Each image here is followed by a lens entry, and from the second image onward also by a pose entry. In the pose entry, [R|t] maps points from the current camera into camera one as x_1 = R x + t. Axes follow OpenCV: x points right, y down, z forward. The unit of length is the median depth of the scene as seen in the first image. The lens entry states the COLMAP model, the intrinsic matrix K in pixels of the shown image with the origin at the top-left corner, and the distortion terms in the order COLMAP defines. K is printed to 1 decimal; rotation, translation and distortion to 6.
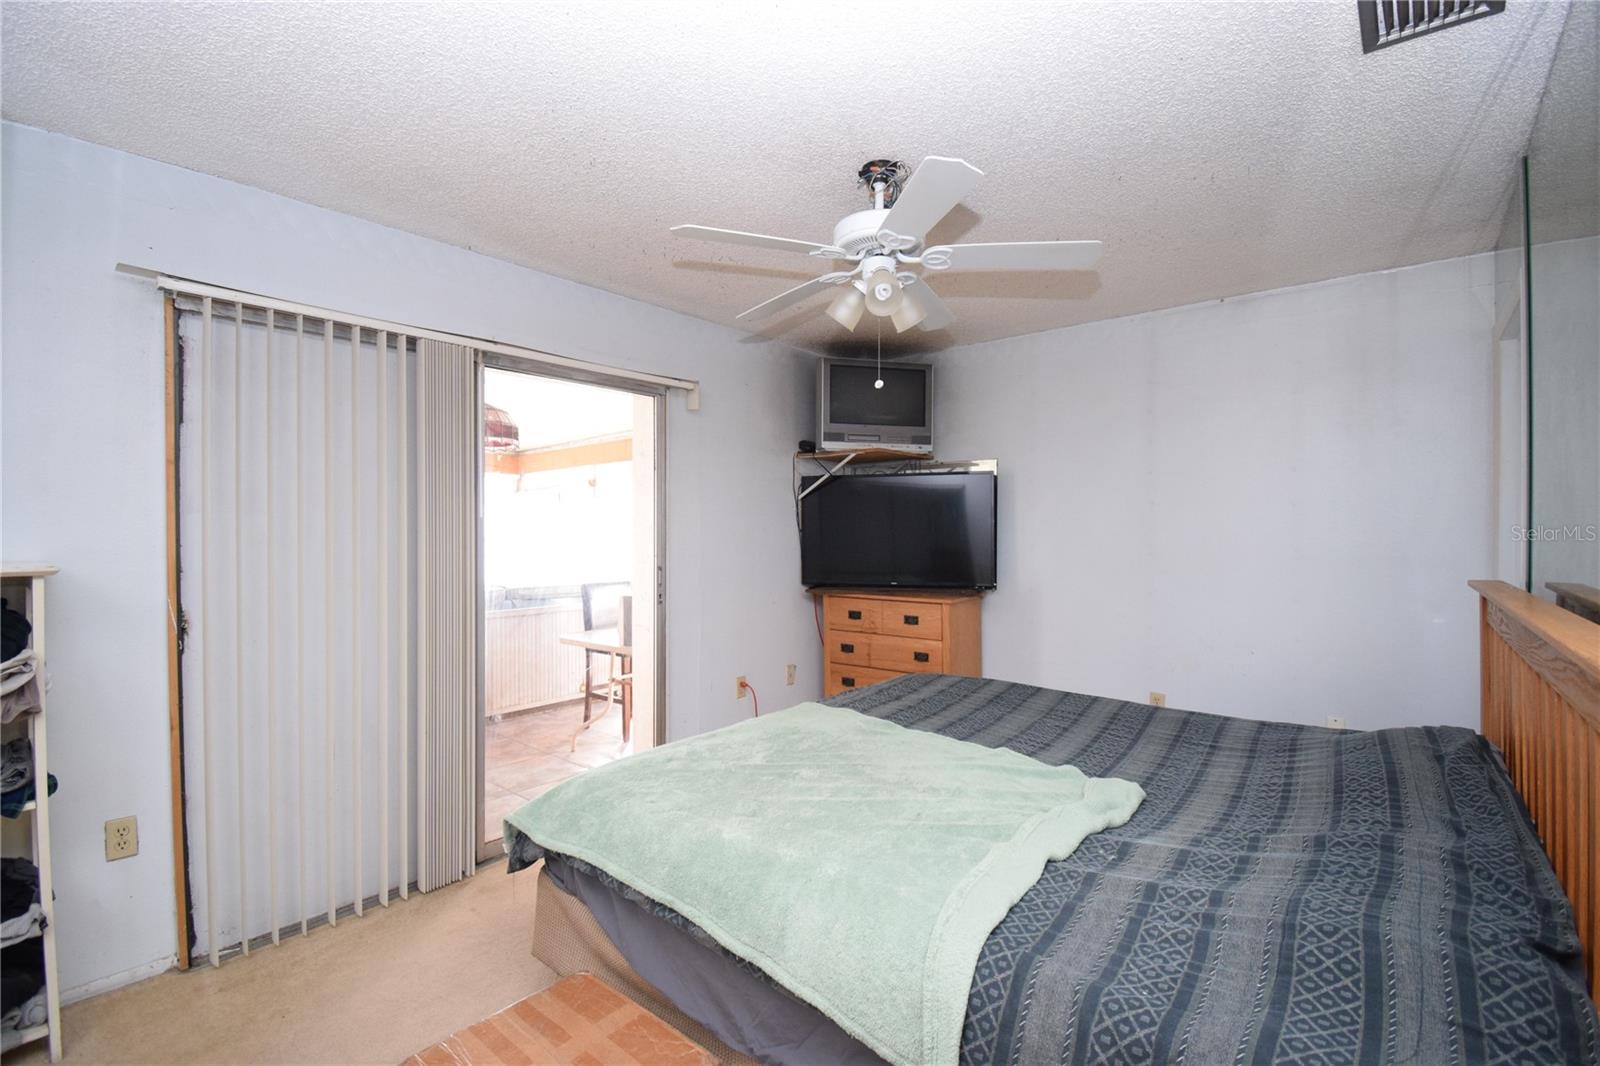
lens RADIAL K [[720.4, 0, 799.7], [0, 720.4, 525.1], [0, 0, 1]] dist [-0.013998, -0.000679]
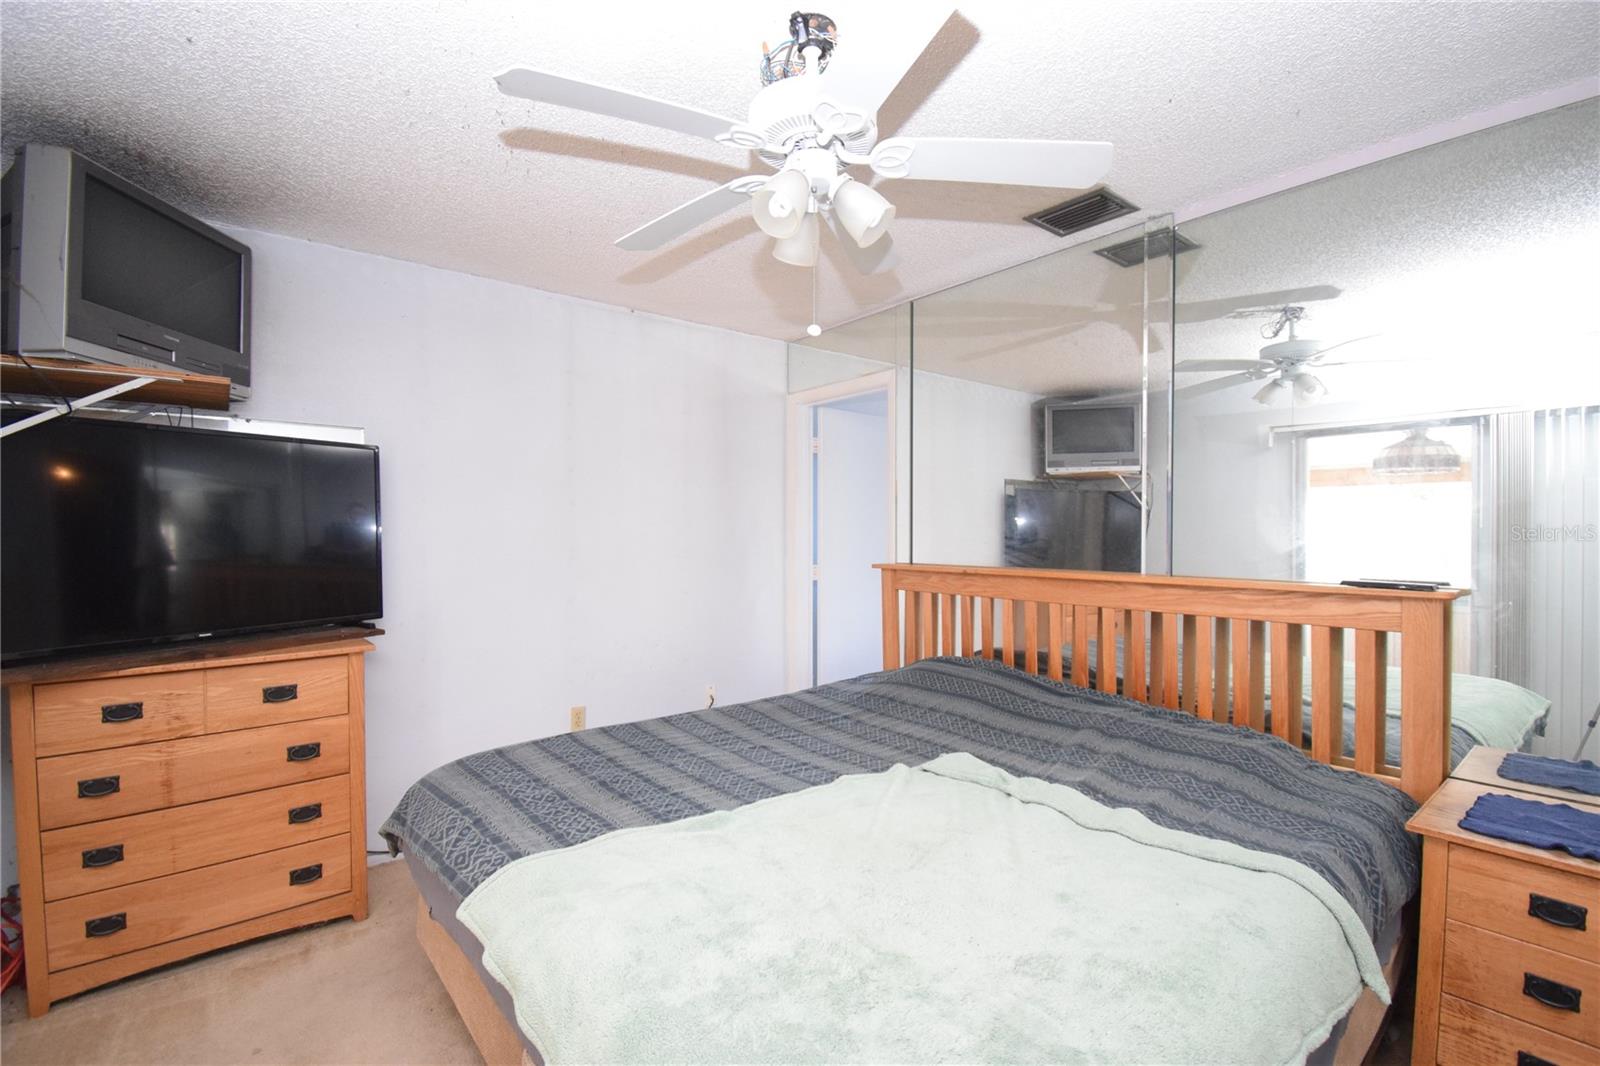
lens RADIAL K [[720.4, 0, 799.1], [0, 720.4, 537.4], [0, 0, 1]] dist [-0.013998, -0.000679]
pose [[0.158178, -0.012670, 0.987329, -0.529492], [-0.003468, 0.999904, 0.013387, -0.000925], [-0.987405, -0.005541, 0.158119, 0.792192]]
